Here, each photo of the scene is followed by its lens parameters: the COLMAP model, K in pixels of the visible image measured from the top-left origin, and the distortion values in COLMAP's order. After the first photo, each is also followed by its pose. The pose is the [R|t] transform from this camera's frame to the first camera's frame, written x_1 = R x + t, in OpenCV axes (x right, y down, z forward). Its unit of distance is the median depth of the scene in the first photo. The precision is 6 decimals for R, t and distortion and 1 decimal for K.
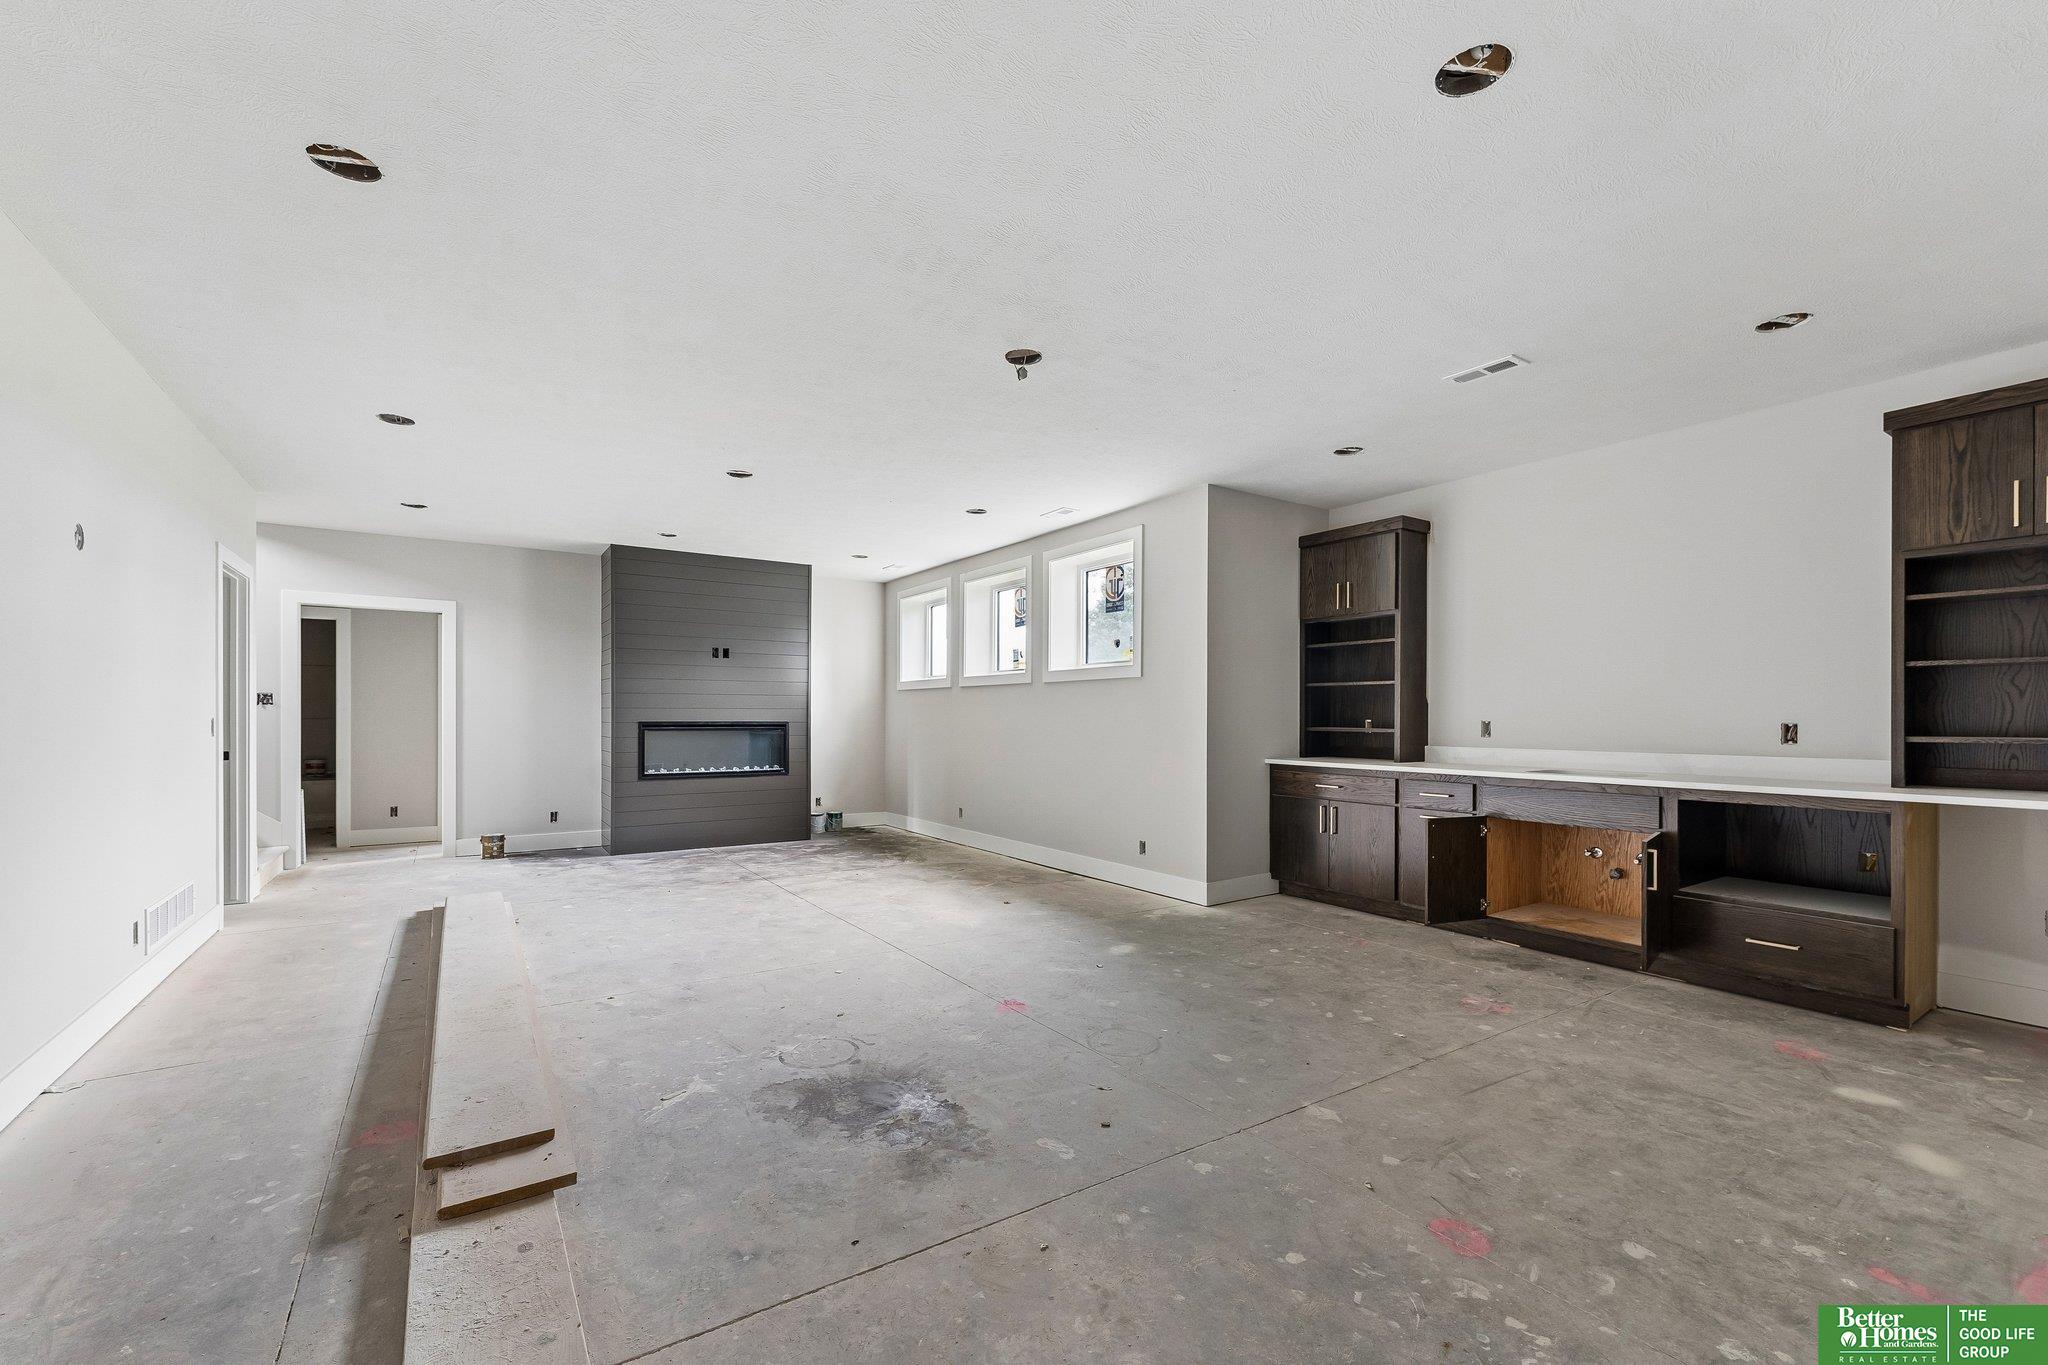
lens RADIAL K [[861.1, 0, 1046.5], [0, 861.1, 713.3], [0, 0, 1]] dist [0.001091, 0.000394]
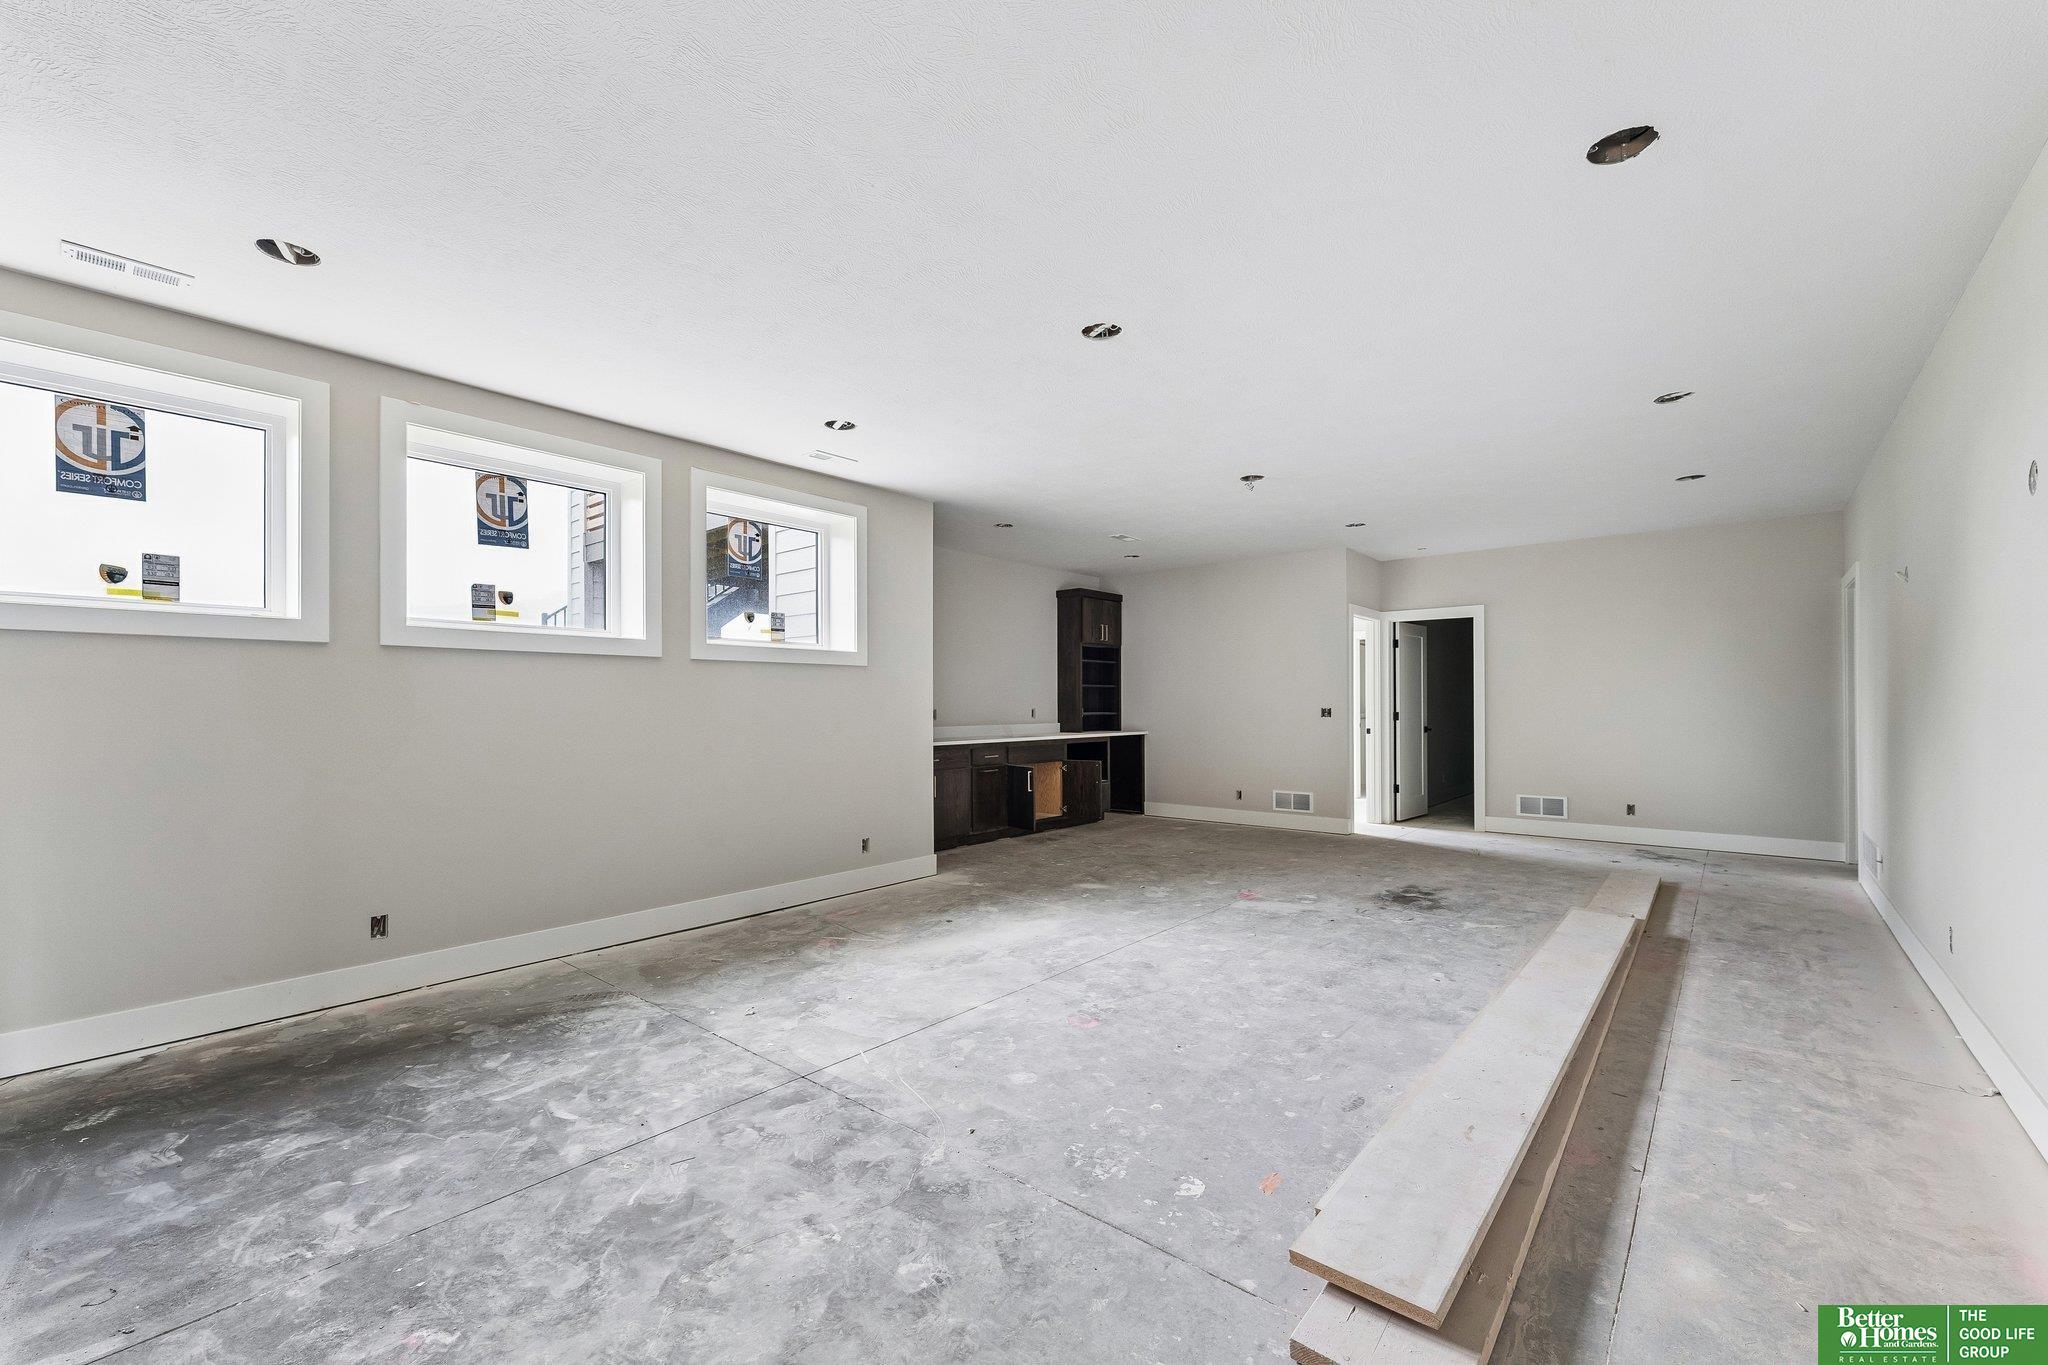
lens RADIAL K [[832.8, 0, 1027.4], [0, 832.8, 690.2], [0, 0, 1]] dist [-0.001048, -0.000306]
pose [[-0.260010, 0.016740, 0.965461, -0.649953], [0.000009, 0.999850, -0.017334, 0.000130], [-0.965606, -0.004499, -0.259971, 0.837363]]
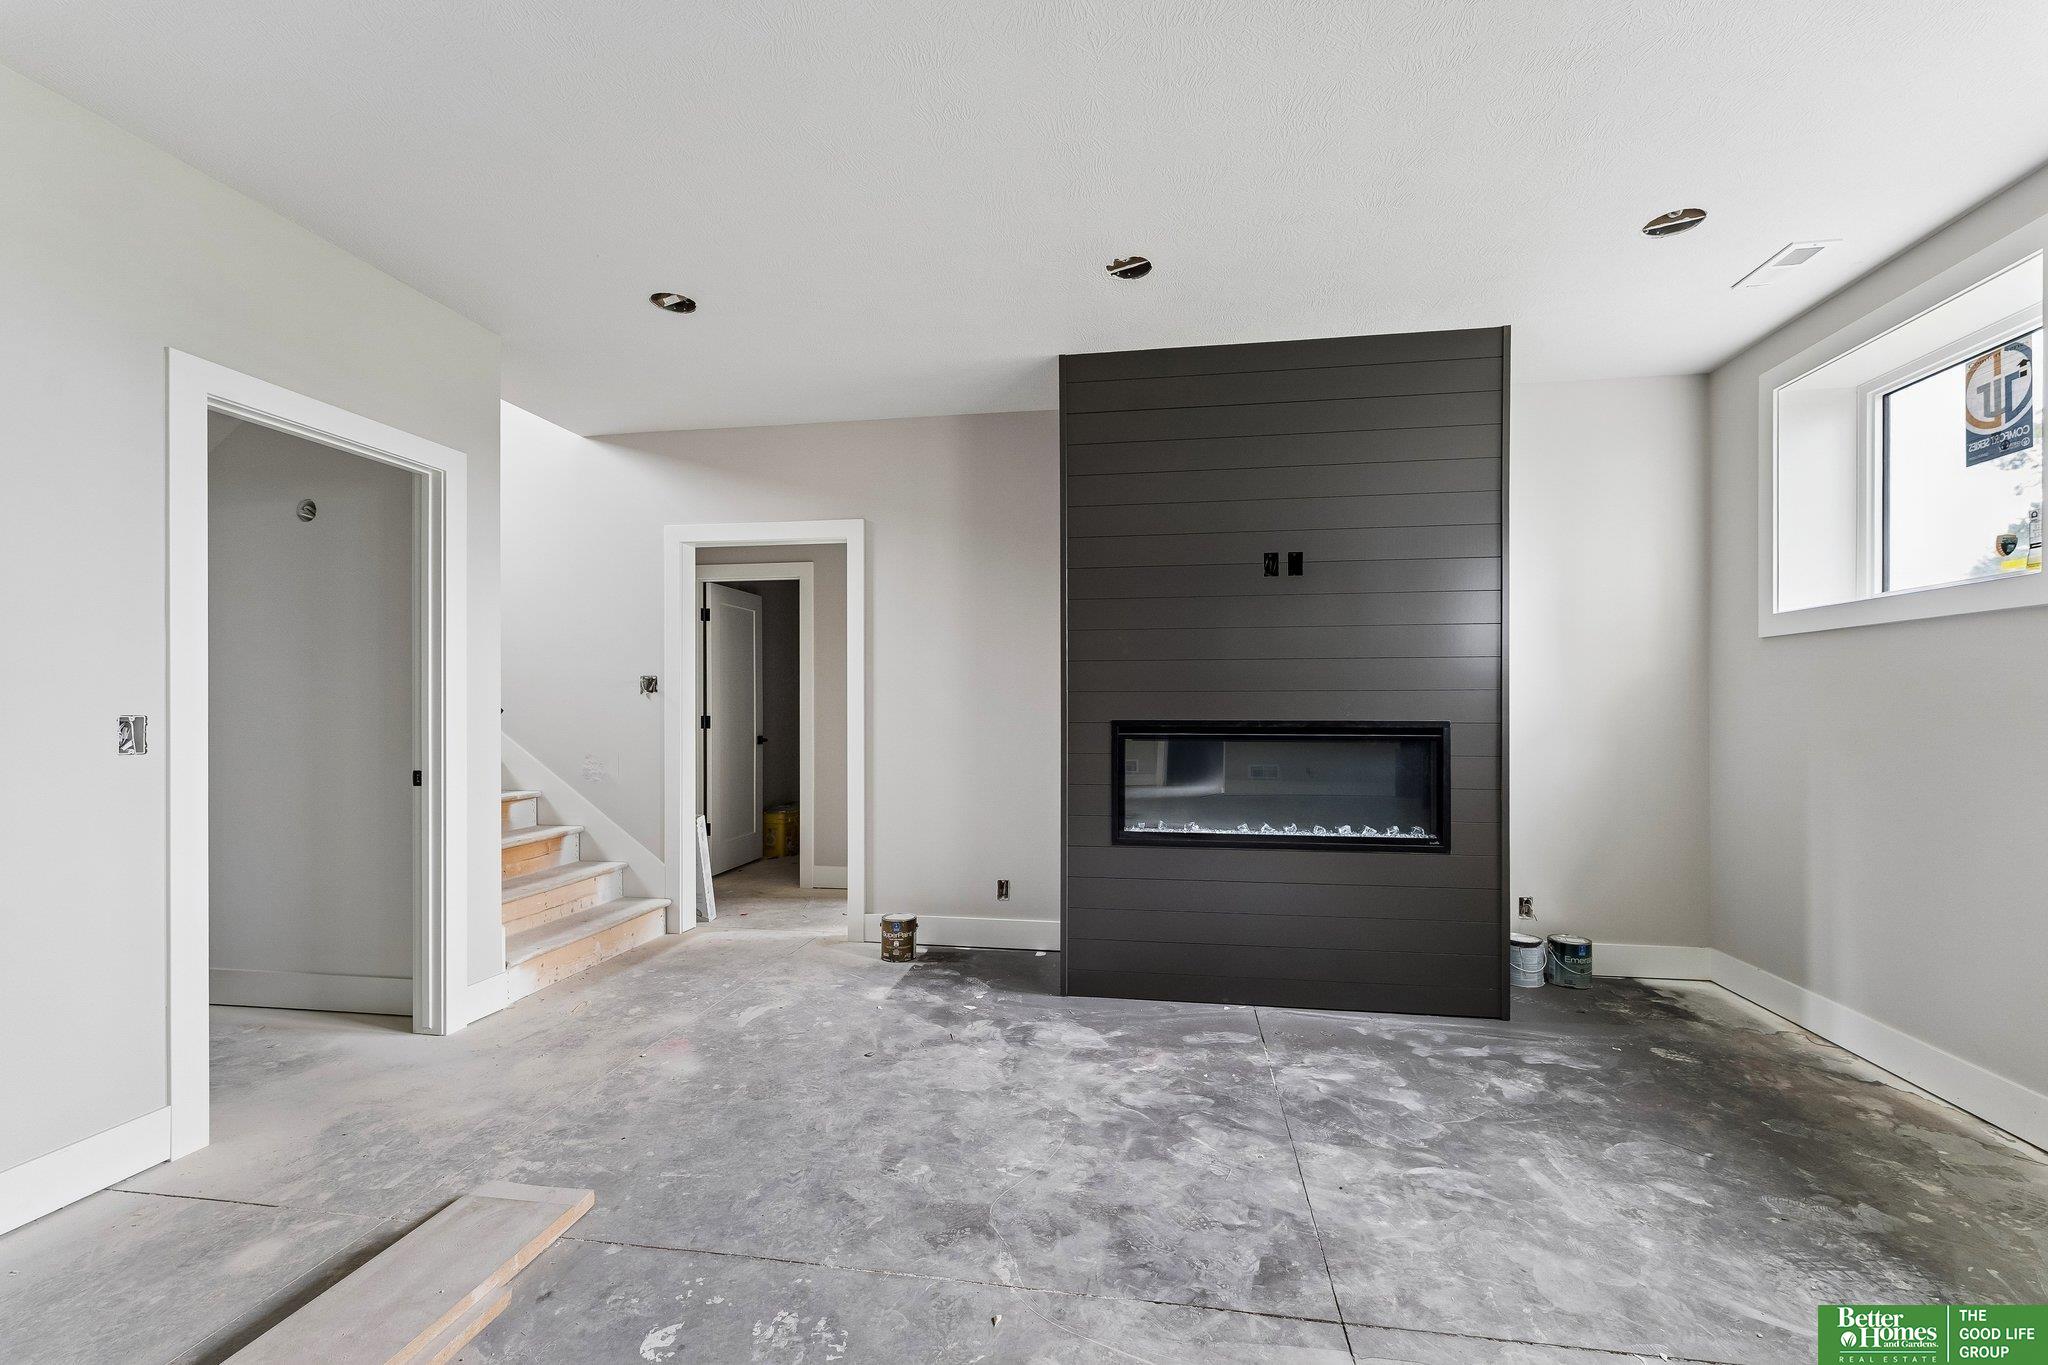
lens RADIAL K [[861.1, 0, 1046.5], [0, 861.1, 713.3], [0, 0, 1]] dist [0.001091, 0.000394]
pose [[0.728386, 0.003082, -0.685160, -0.172344], [0.005342, 0.999934, 0.010176, 0.000428], [0.685146, -0.011072, 0.728321, 0.621244]]
